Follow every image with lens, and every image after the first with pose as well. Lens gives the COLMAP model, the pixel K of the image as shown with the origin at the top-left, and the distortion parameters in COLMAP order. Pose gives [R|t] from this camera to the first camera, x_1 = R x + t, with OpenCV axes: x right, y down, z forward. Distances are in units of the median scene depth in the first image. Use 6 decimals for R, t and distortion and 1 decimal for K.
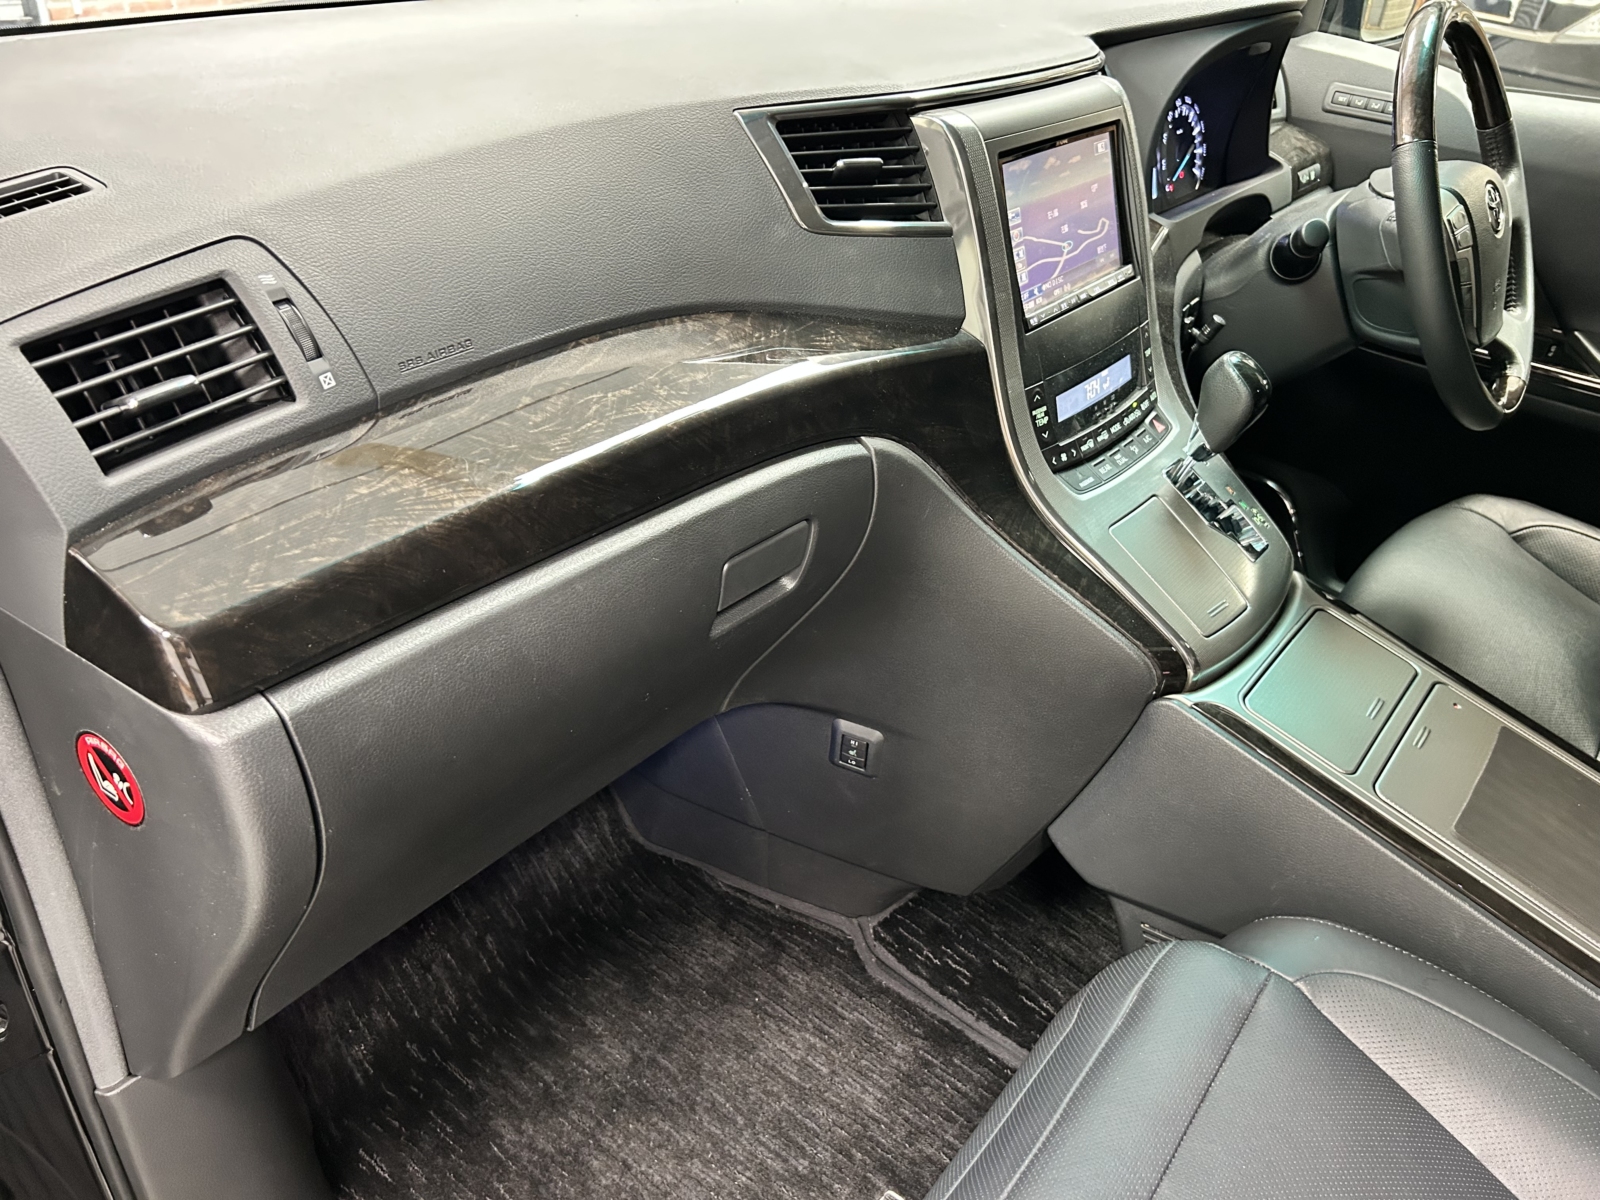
lens RADIAL K [[1208.5, 0, 800.0], [0, 1208.5, 600.0], [0, 0, 1]] dist [0.035517, -0.041783]
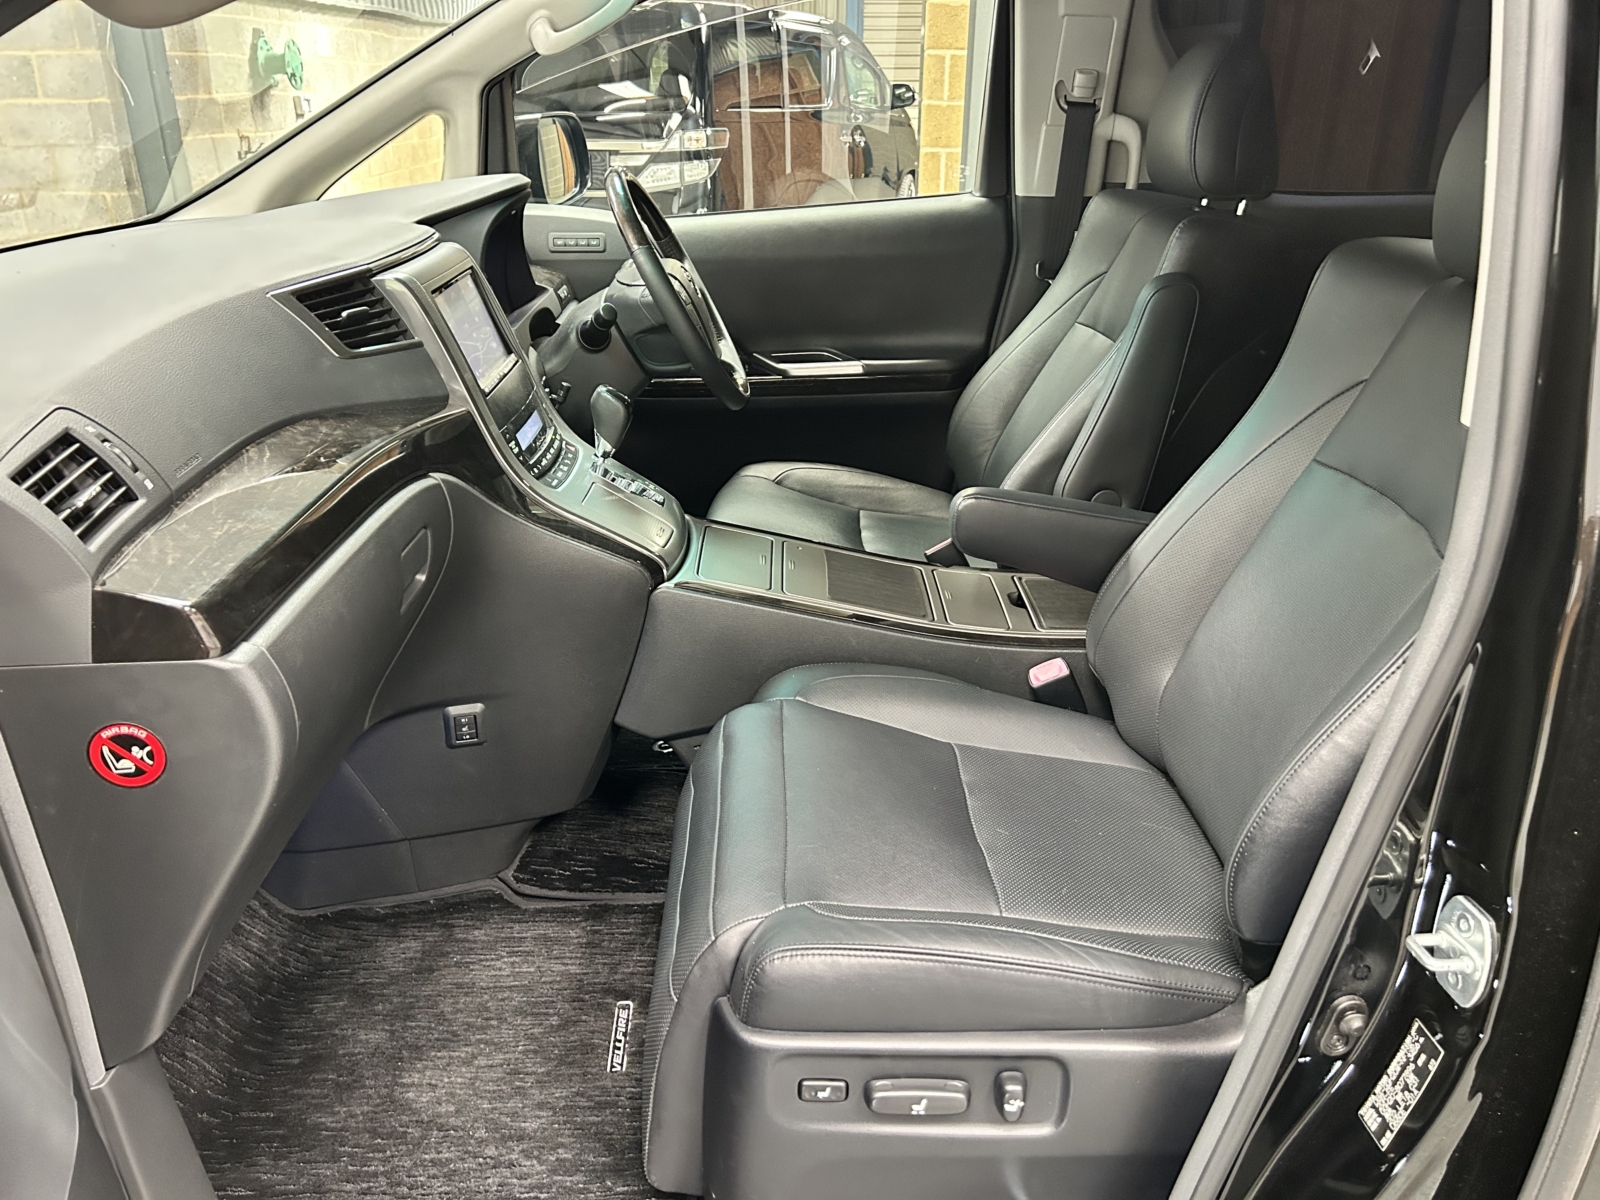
lens RADIAL K [[1205.5, 0, 799.3], [0, 1205.5, 574.0], [0, 0, 1]] dist [0.072199, -0.117210]
pose [[0.777690, -0.315689, 0.543634, -0.354542], [0.399155, 0.916051, -0.039055, 0.174429], [-0.485668, 0.247367, 0.838413, -0.363886]]
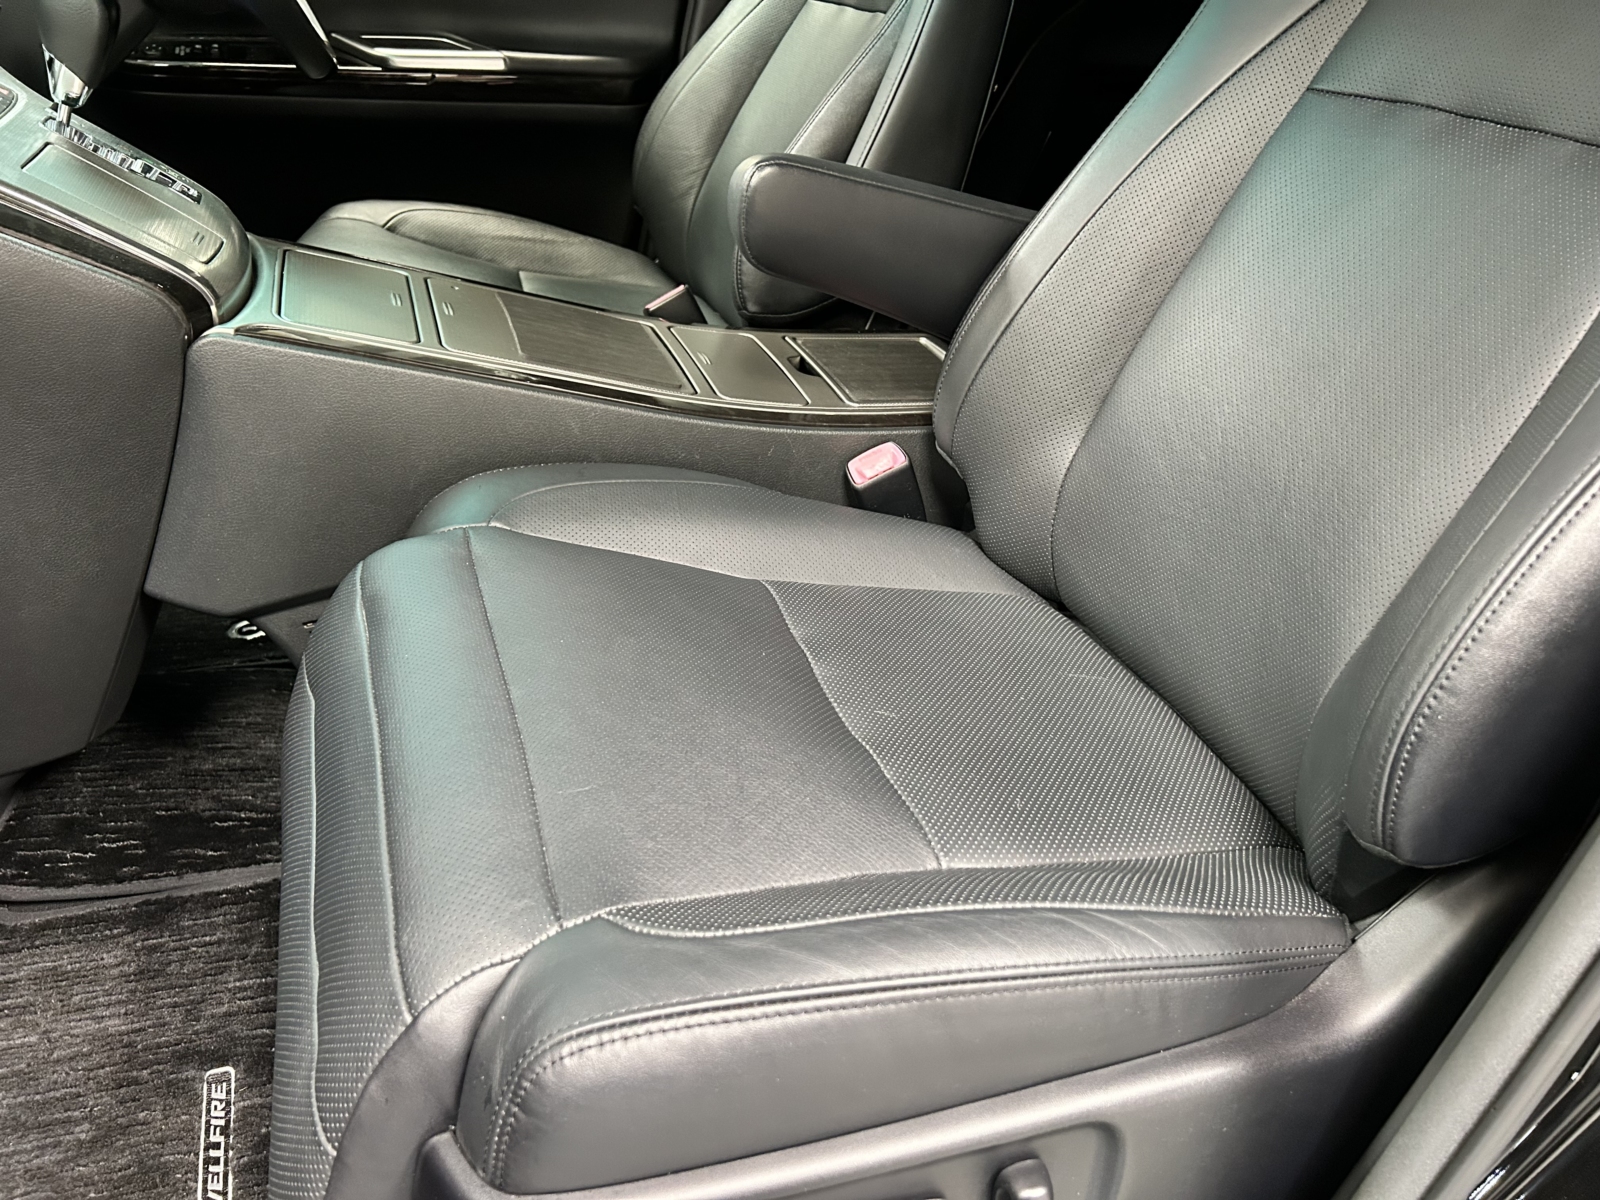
lens RADIAL K [[1219.1, 0, 806.4], [0, 1219.1, 604.4], [0, 0, 1]] dist [0.058151, -0.073208]
pose [[0.550048, -0.444982, 0.706709, -0.139701], [0.425174, 0.877556, 0.221634, 0.204348], [-0.718800, 0.178565, 0.671893, 0.128352]]
